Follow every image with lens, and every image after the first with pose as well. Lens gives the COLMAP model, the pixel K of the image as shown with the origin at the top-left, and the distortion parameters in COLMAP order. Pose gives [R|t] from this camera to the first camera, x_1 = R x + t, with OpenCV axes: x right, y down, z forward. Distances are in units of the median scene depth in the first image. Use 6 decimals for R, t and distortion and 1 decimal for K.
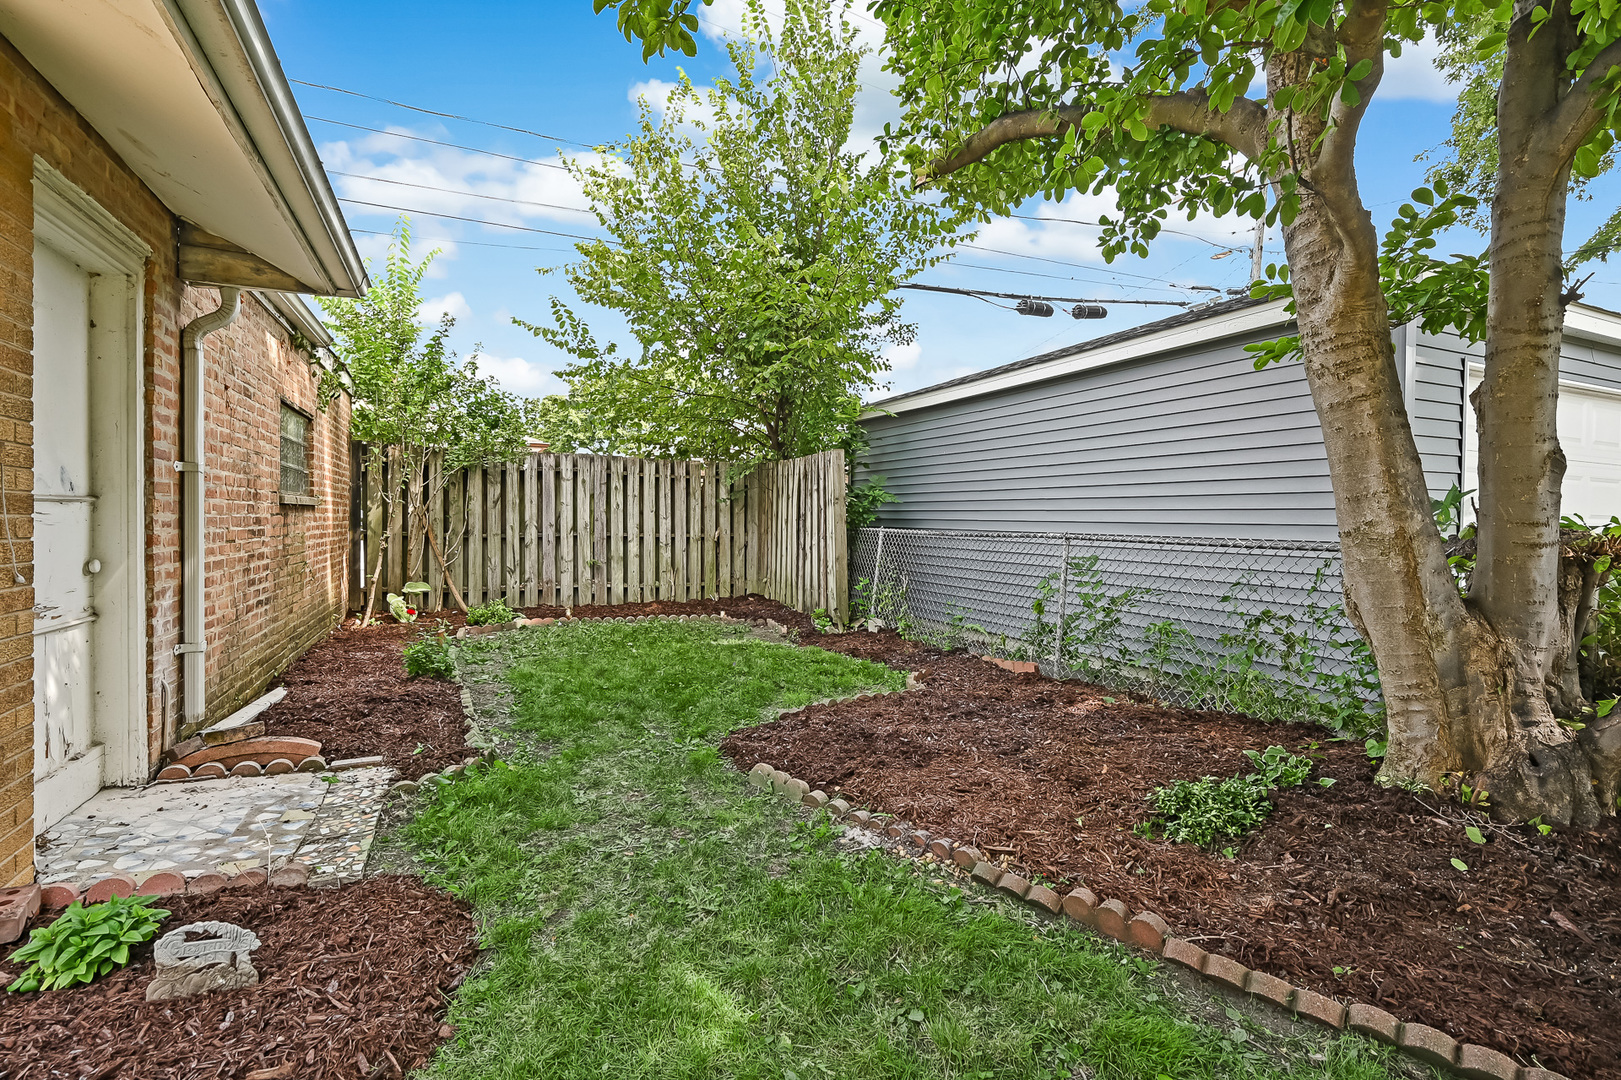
lens RADIAL K [[745.3, 0, 808.1], [0, 745.3, 536.4], [0, 0, 1]] dist [-0.001685, -0.000127]
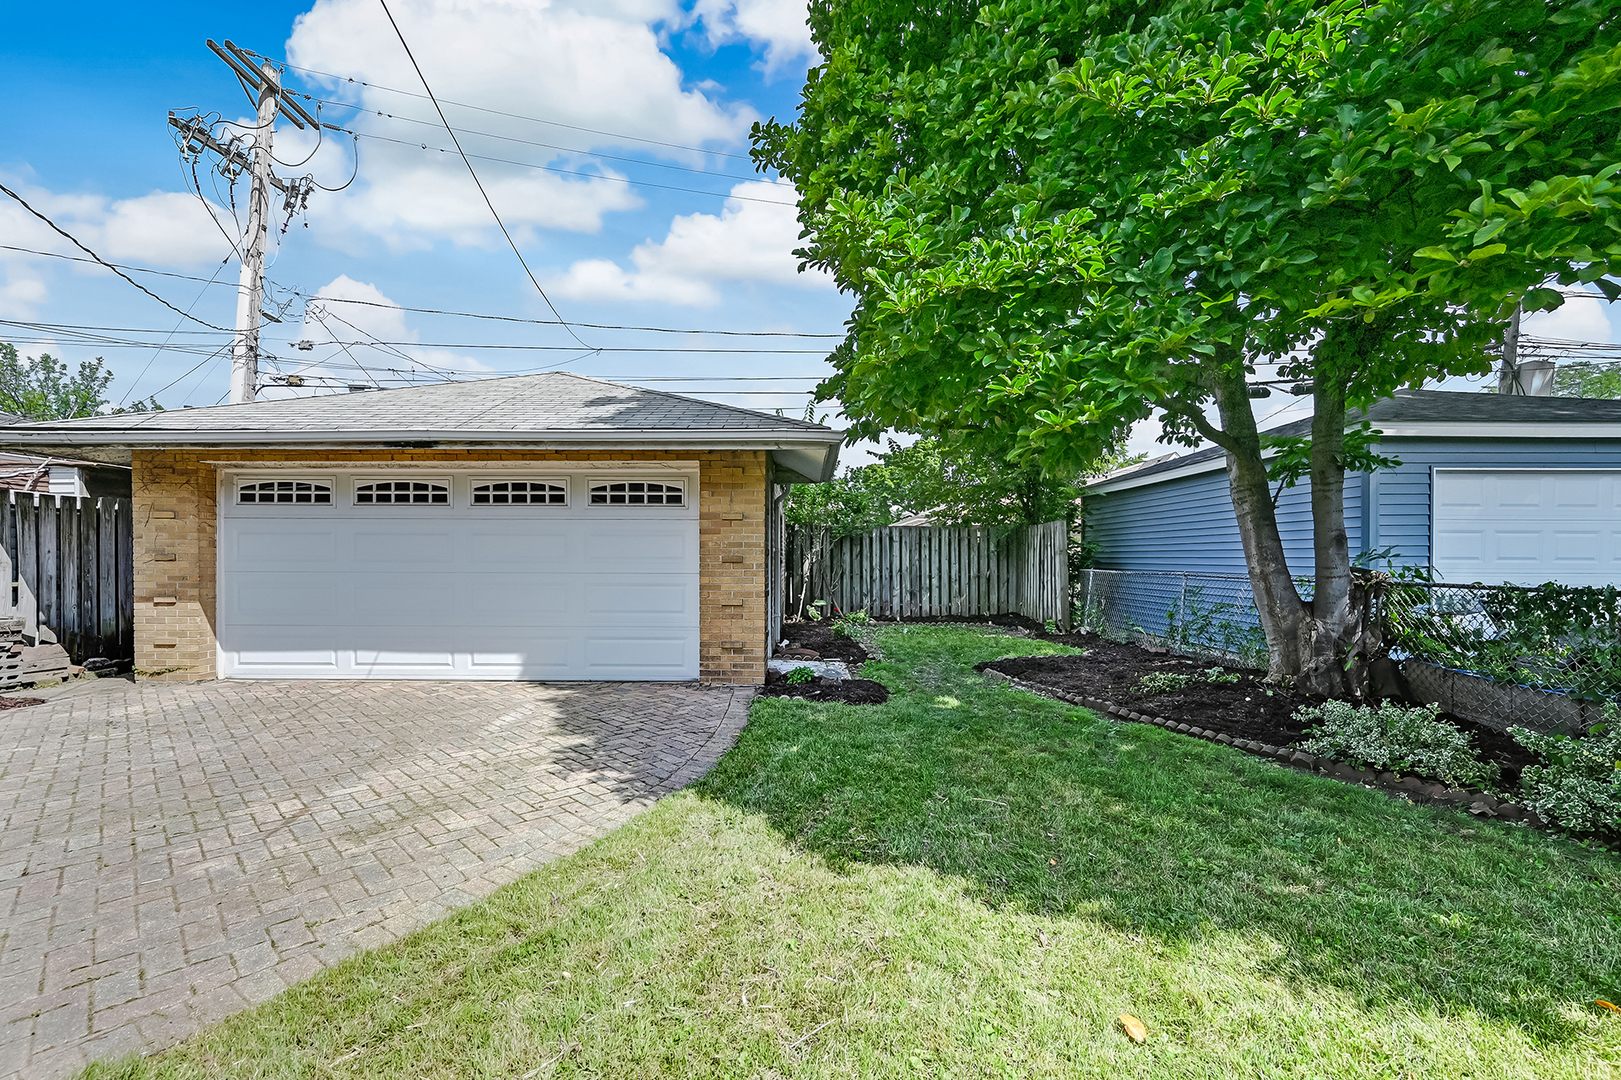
lens RADIAL K [[660.0, 0, 810.6], [0, 660.0, 557.7], [0, 0, 1]] dist [0.000166, 0.000001]
pose [[0.914045, -0.012128, -0.405432, 0.109138], [0.000995, 0.999617, -0.027659, 0.001851], [0.405612, 0.024878, 0.913707, -0.459388]]
